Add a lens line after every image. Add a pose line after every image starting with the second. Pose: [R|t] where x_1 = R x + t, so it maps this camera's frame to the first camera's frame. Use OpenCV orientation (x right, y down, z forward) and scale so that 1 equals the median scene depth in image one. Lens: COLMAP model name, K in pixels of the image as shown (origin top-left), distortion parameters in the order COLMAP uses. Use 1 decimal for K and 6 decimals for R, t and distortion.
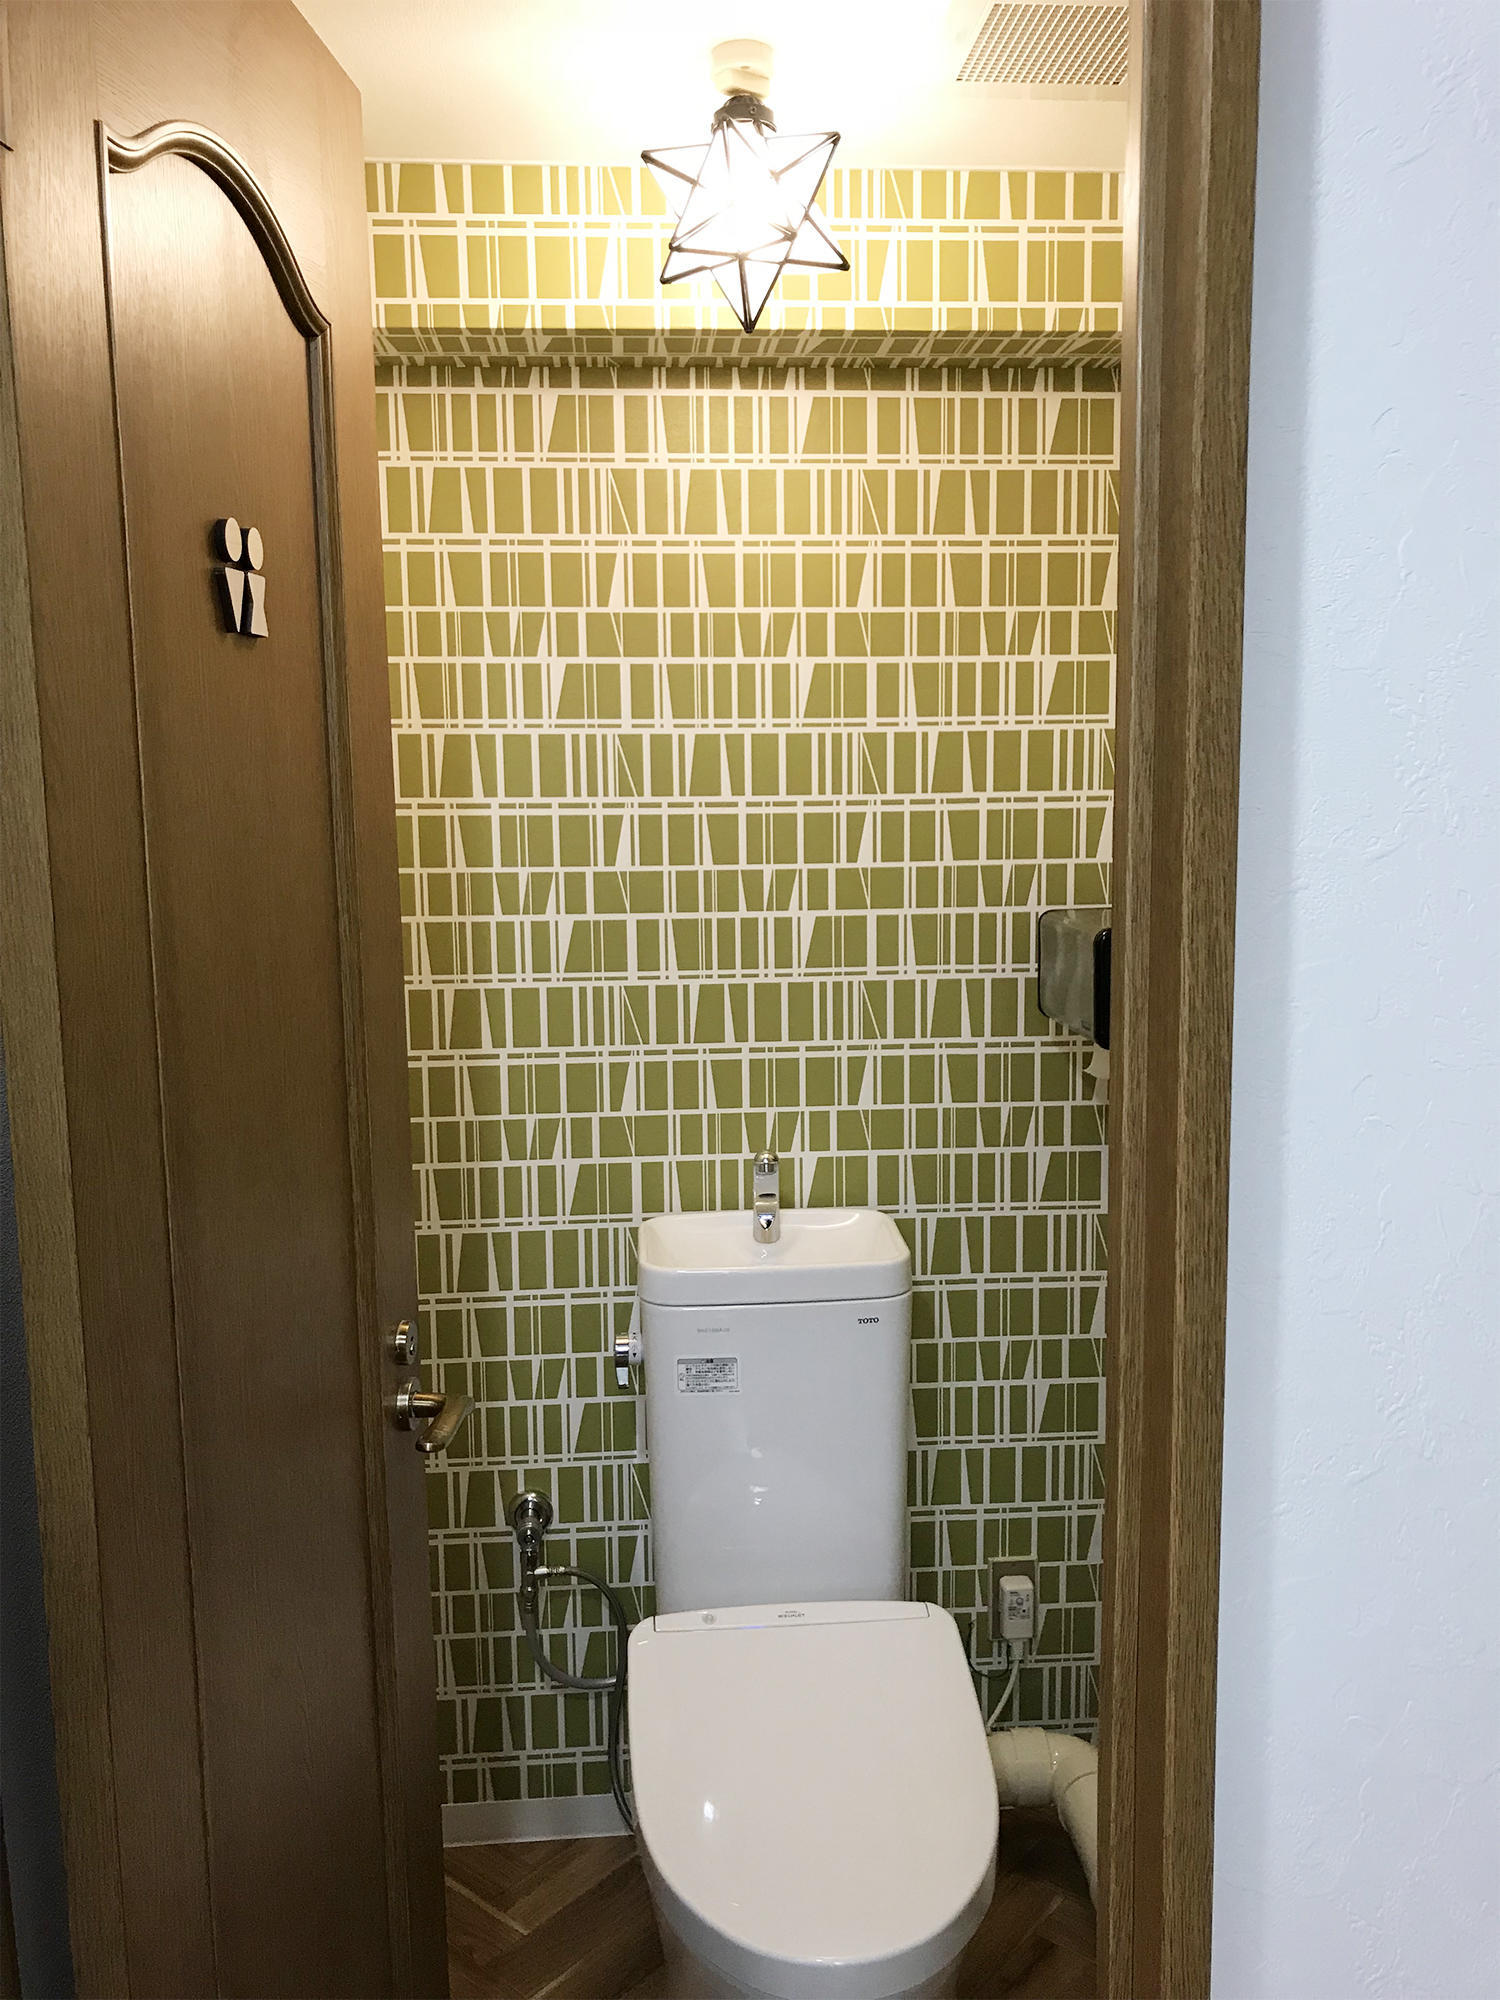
lens RADIAL K [[1662.5, 0, 750.0], [0, 1662.5, 997.7], [0, 0, 1]] dist [0.031274, -0.021531]
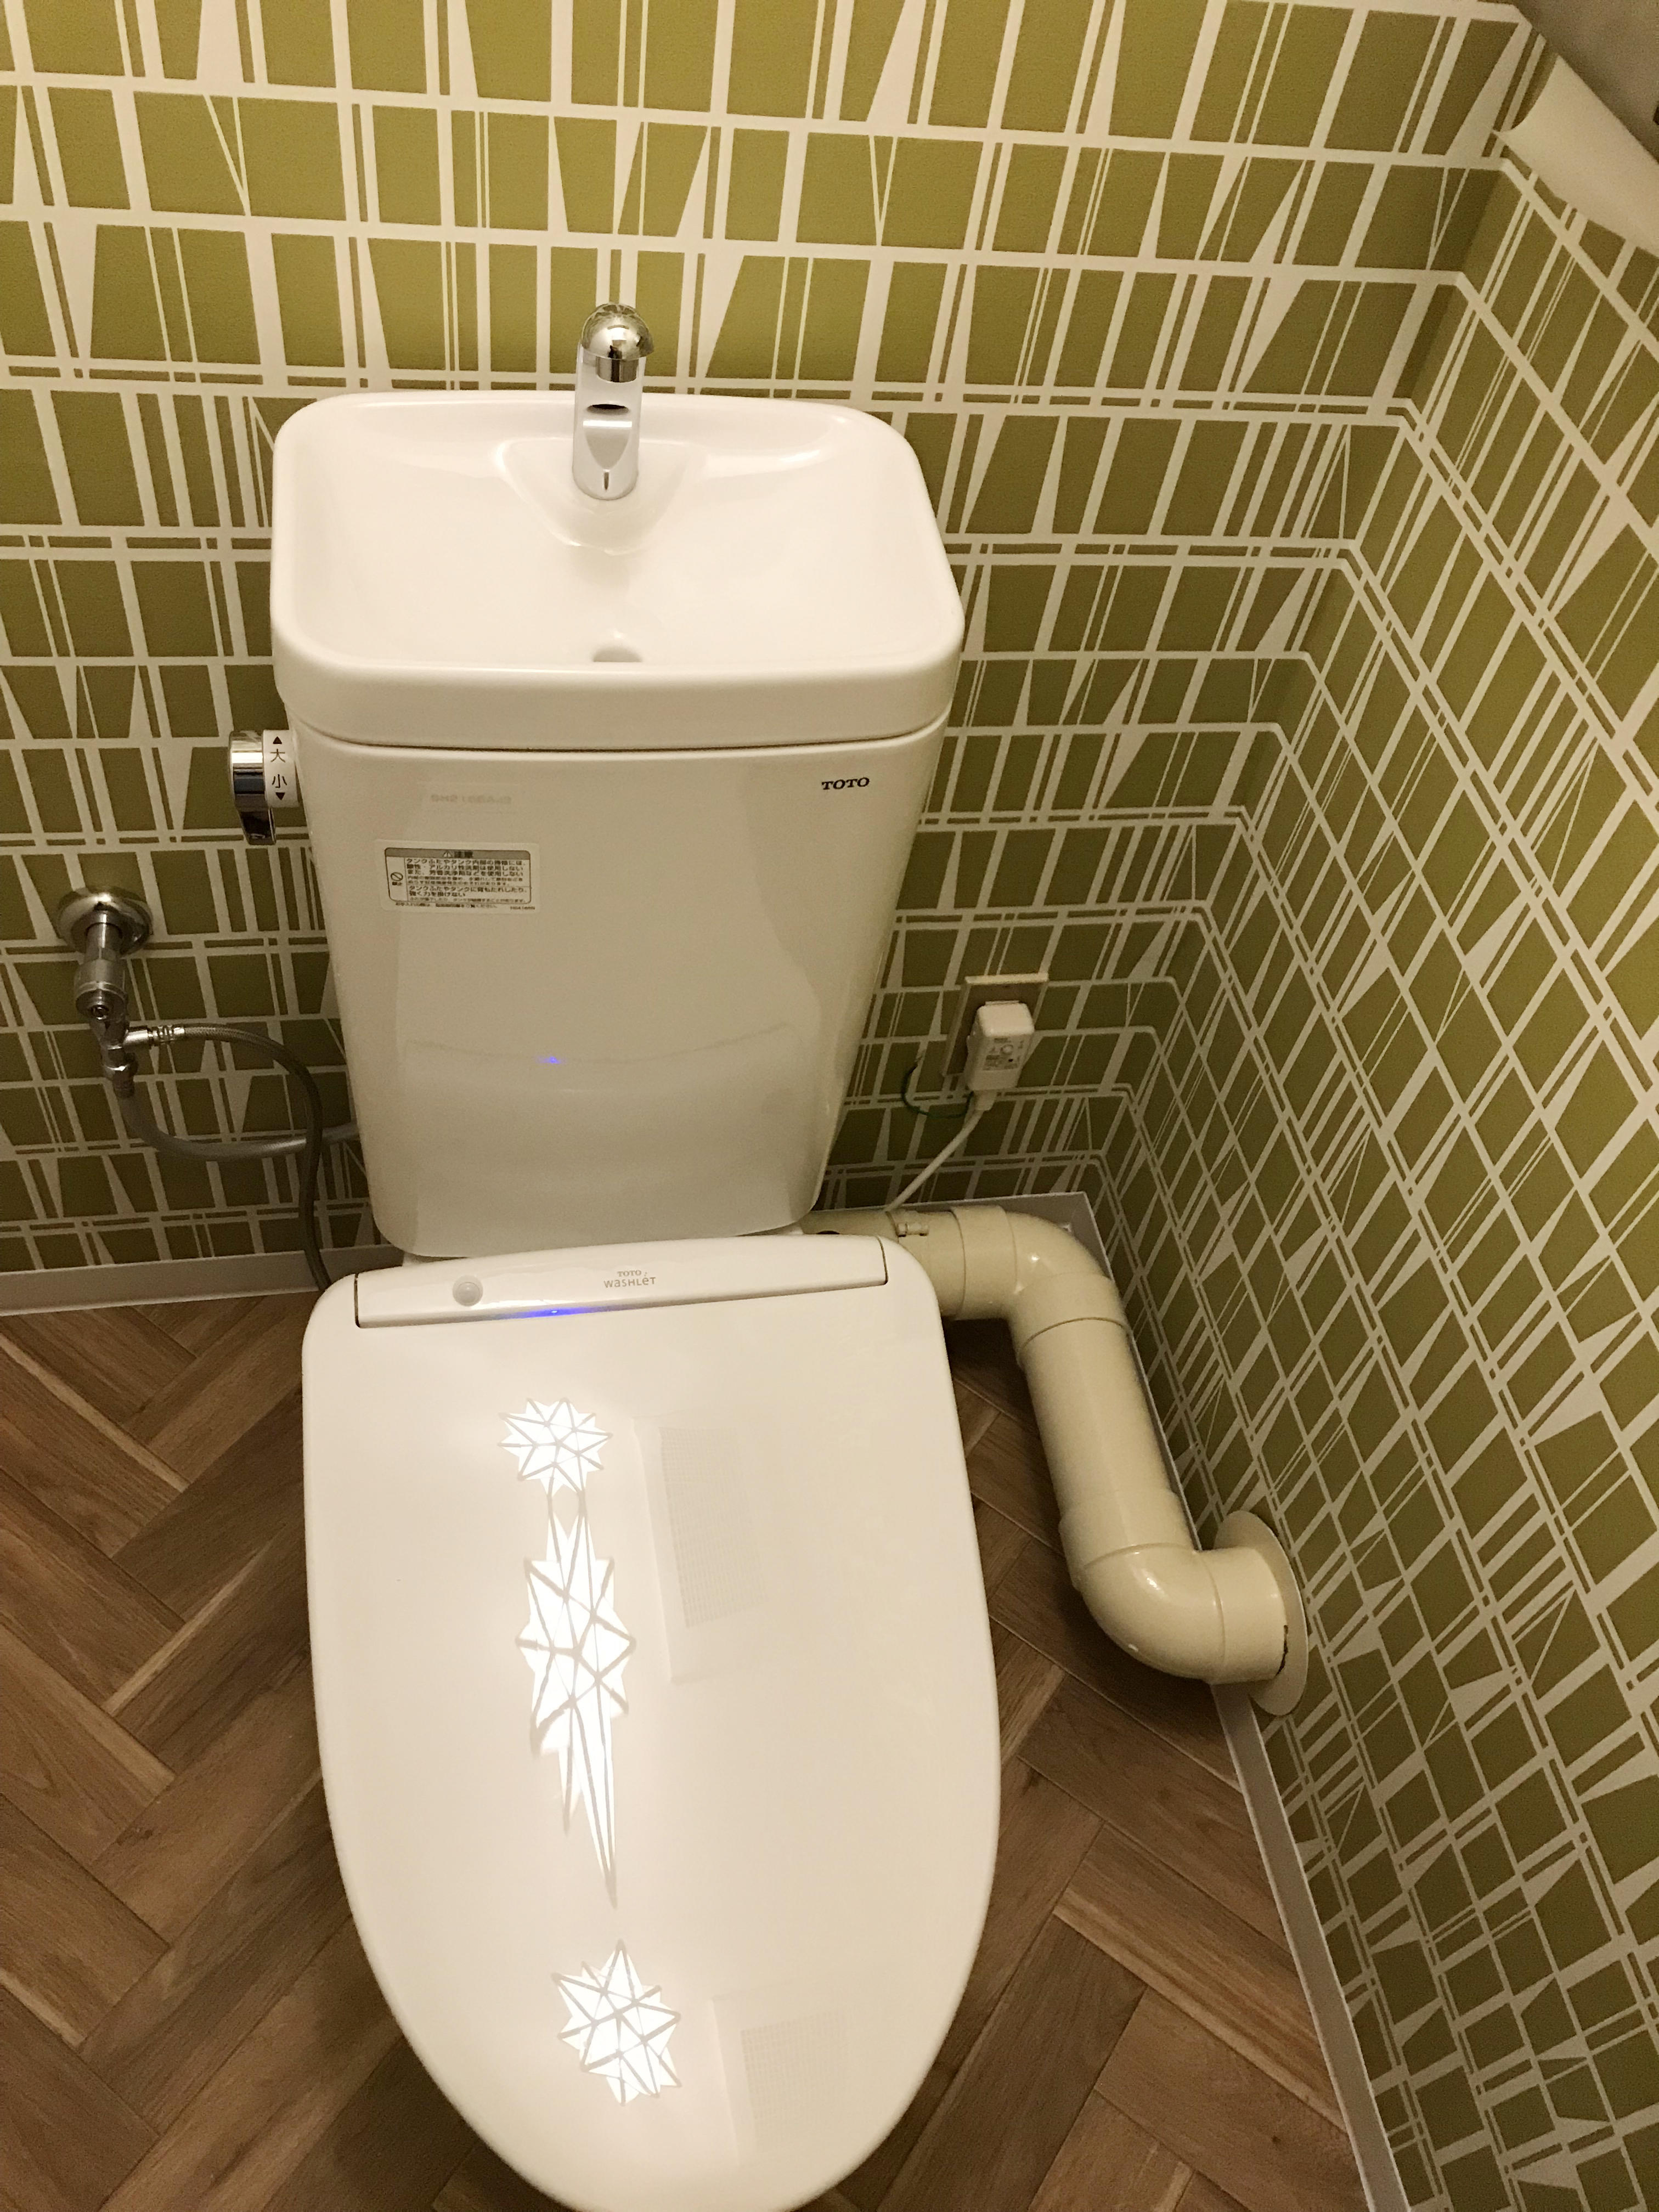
lens RADIAL K [[1838.8, 0, 818.3], [0, 1838.8, 1130.1], [0, 0, 1]] dist [0.031274, -0.021531]
pose [[0.986390, 0.013939, 0.163833, -0.009996], [-0.125404, 0.708222, 0.694763, -0.061859], [-0.106346, -0.705852, 0.700331, 0.552255]]
